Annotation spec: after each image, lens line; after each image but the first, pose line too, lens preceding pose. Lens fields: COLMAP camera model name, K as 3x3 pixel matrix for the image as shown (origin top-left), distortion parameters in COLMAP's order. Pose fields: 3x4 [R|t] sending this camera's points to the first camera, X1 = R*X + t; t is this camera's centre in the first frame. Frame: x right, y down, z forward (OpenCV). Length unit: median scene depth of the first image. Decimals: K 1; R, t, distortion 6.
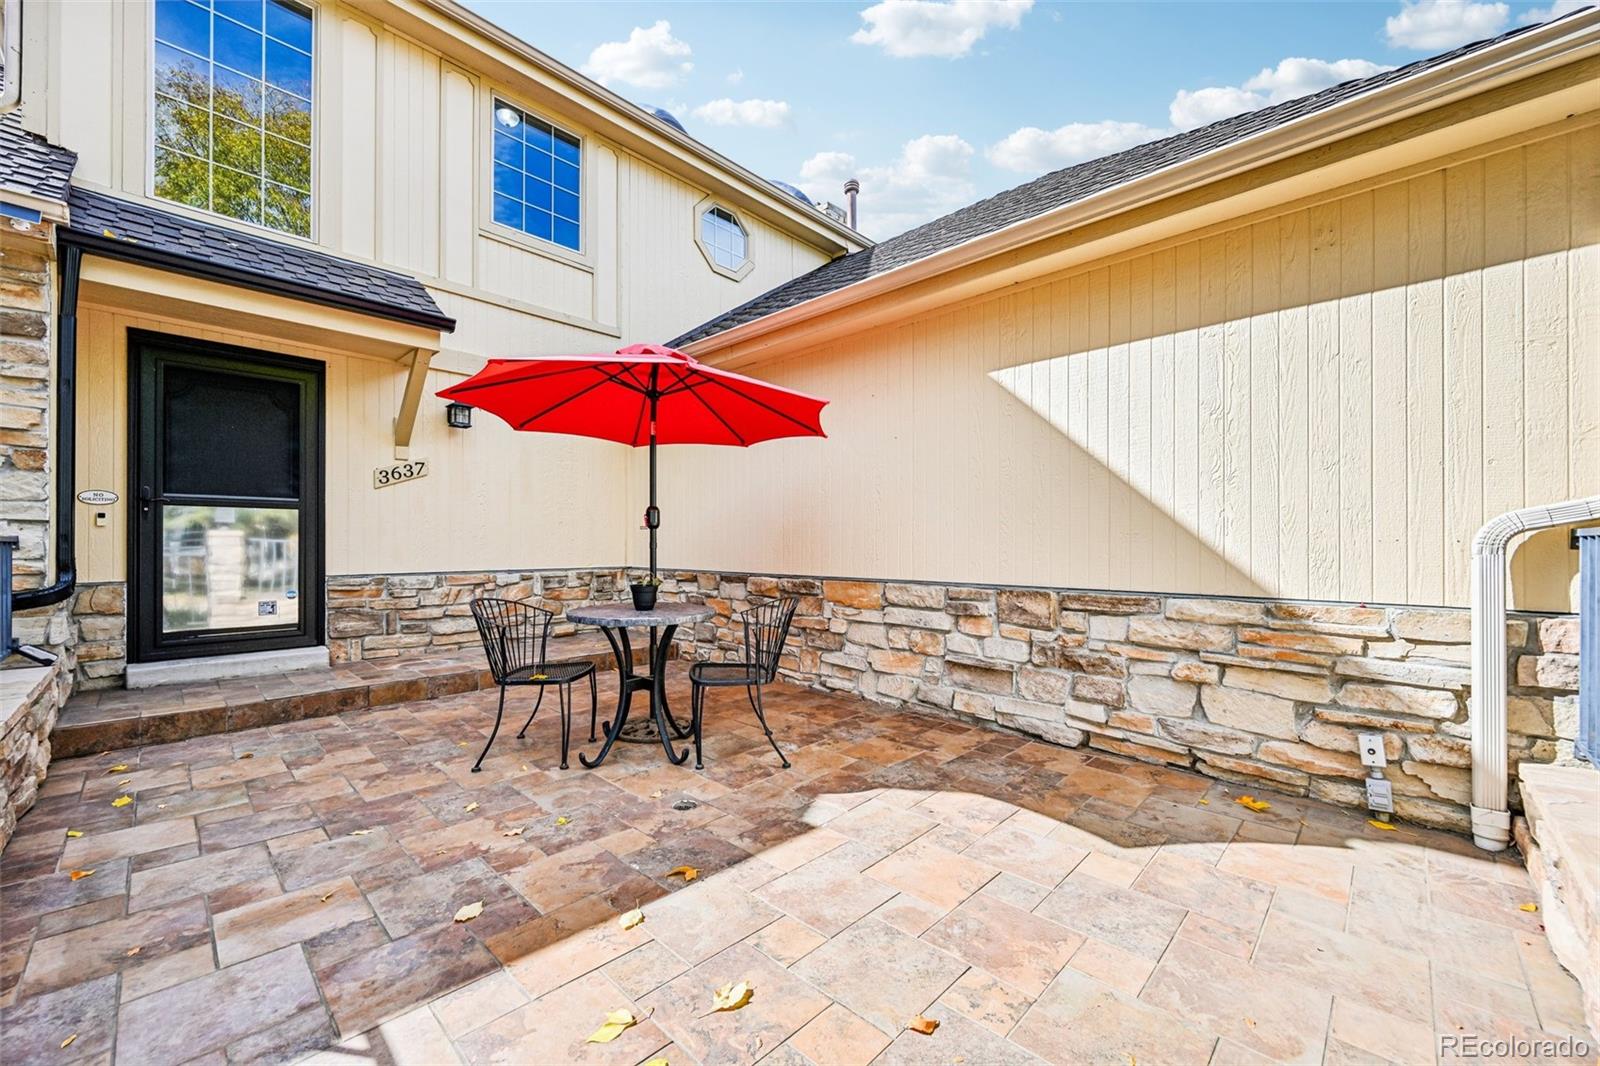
lens RADIAL K [[625.9, 0, 800.0], [0, 625.9, 533.0], [0, 0, 1]] dist [0.000695, 0.000078]
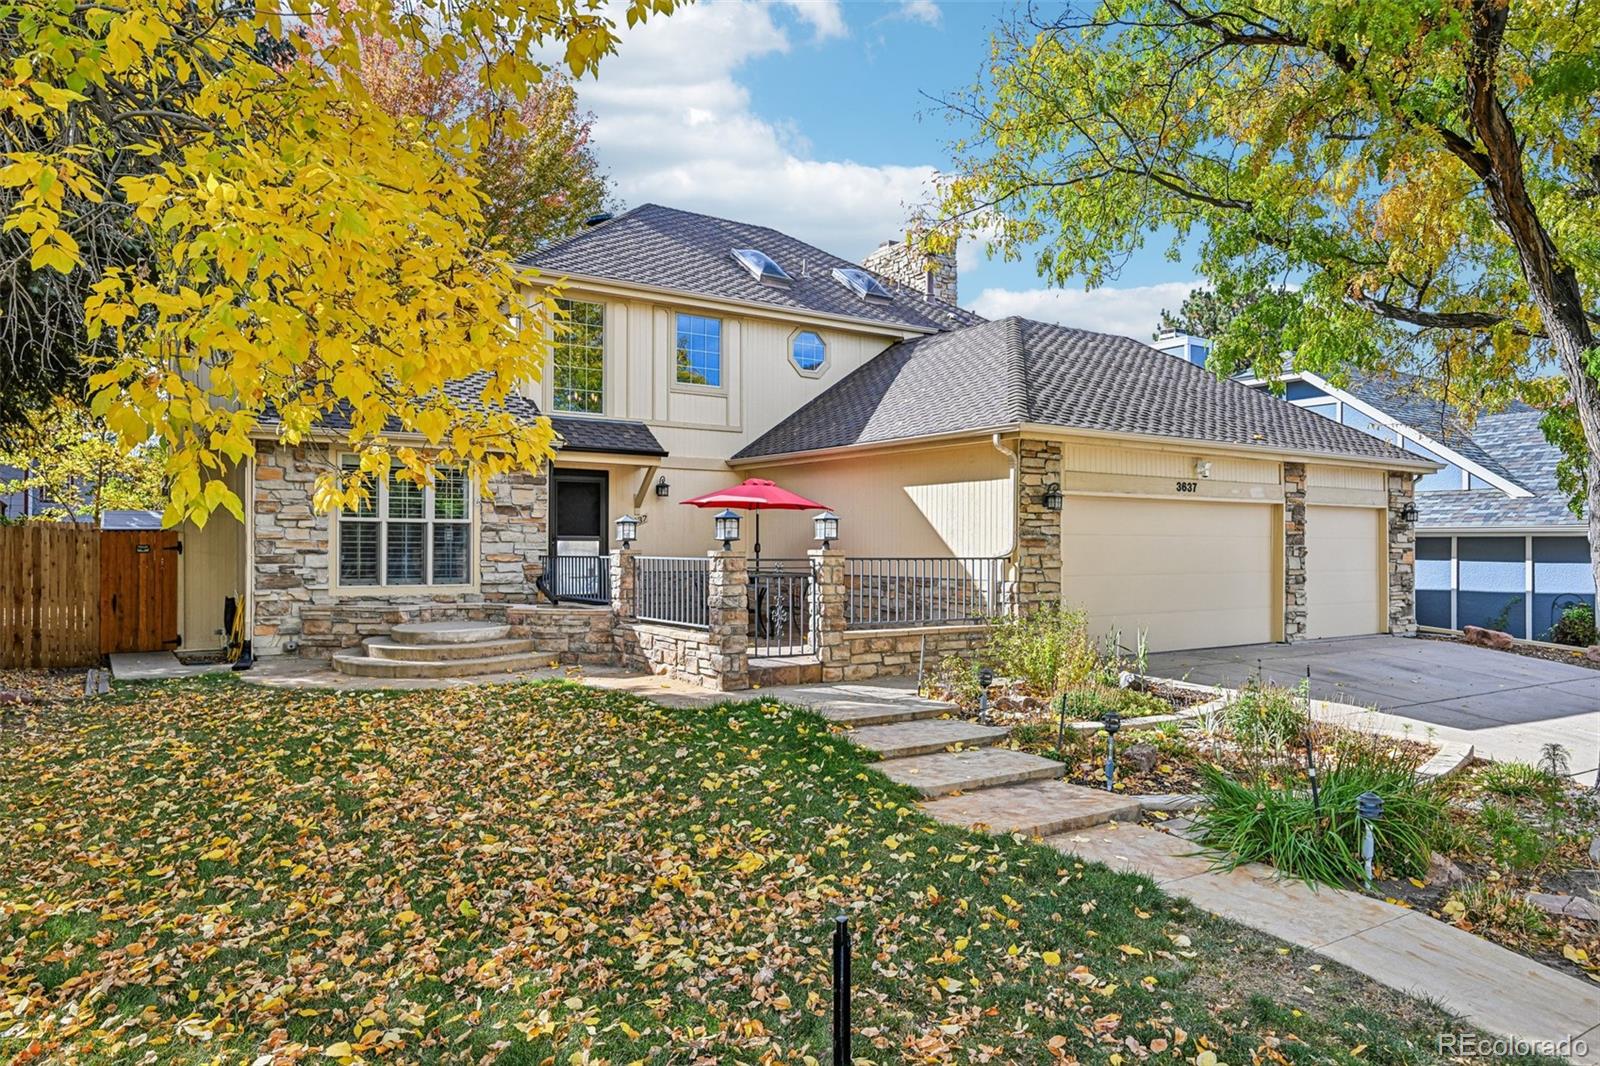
lens RADIAL K [[1042.4, 0, 800.0], [0, 1042.4, 533.0], [0, 0, 1]] dist [0.001853, 0.000778]
pose [[0.977472, -0.000155, -0.211064, 0.606769], [0.000825, 0.999995, 0.003089, -0.073328], [0.211063, -0.003193, 0.977467, -2.272435]]
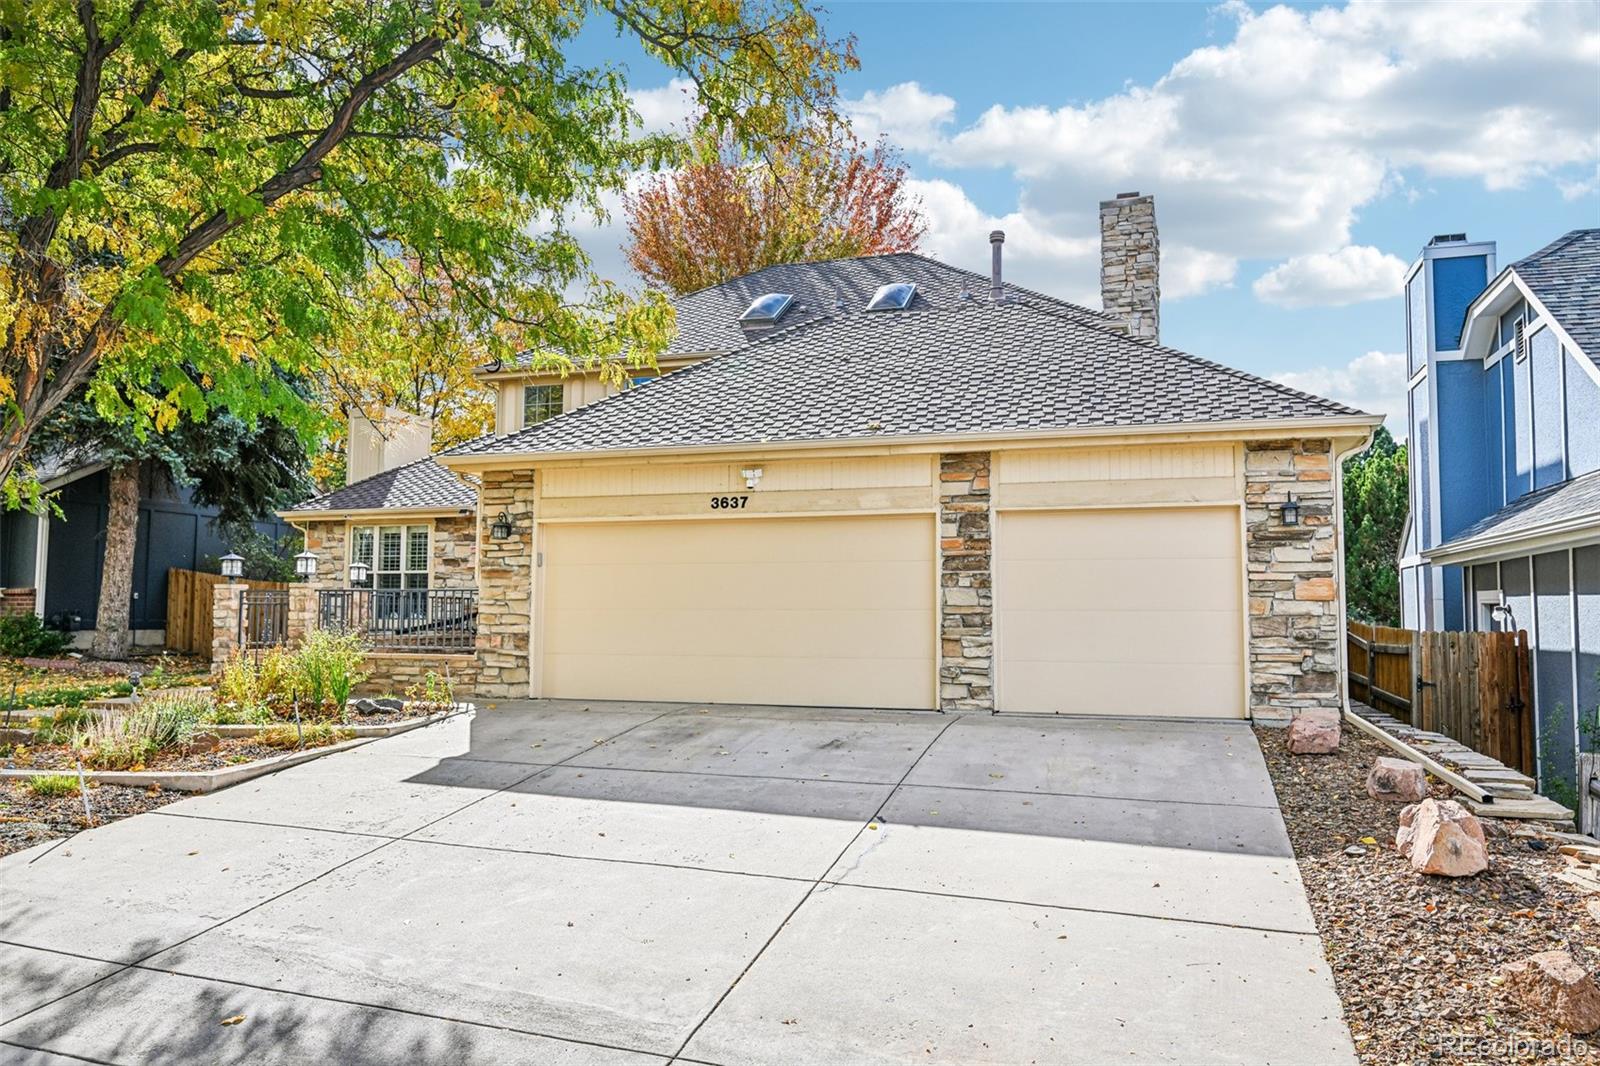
lens RADIAL K [[1135.3, 0, 800.0], [0, 1135.3, 533.0], [0, 0, 1]] dist [-0.001722, 0.001340]
pose [[0.437389, -0.064176, -0.896980, 3.558445], [0.010723, 0.997752, -0.066157, 0.056043], [0.899209, 0.019317, 0.437093, -0.105038]]
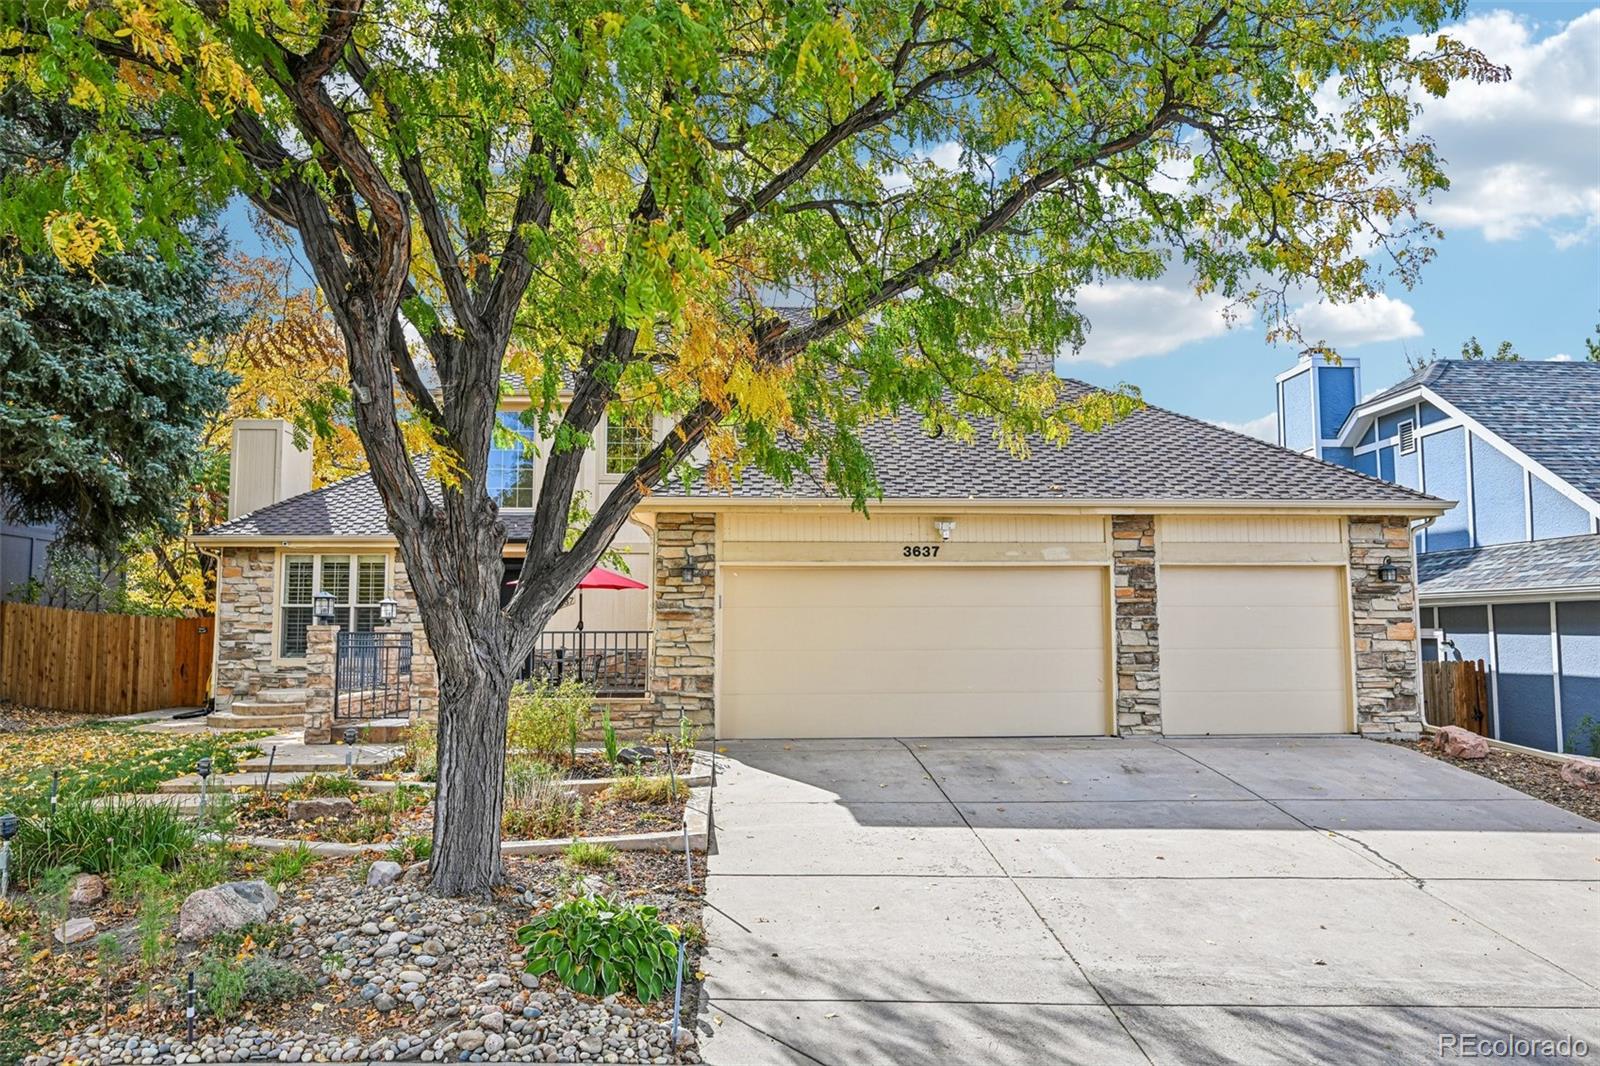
lens RADIAL K [[1122.8, 0, 800.0], [0, 1122.8, 533.0], [0, 0, 1]] dist [-0.001376, -0.000397]
pose [[0.735867, -0.064290, -0.674067, 2.793338], [0.014673, 0.996763, -0.079049, -0.019469], [0.676967, 0.048278, 0.734428, -1.421588]]
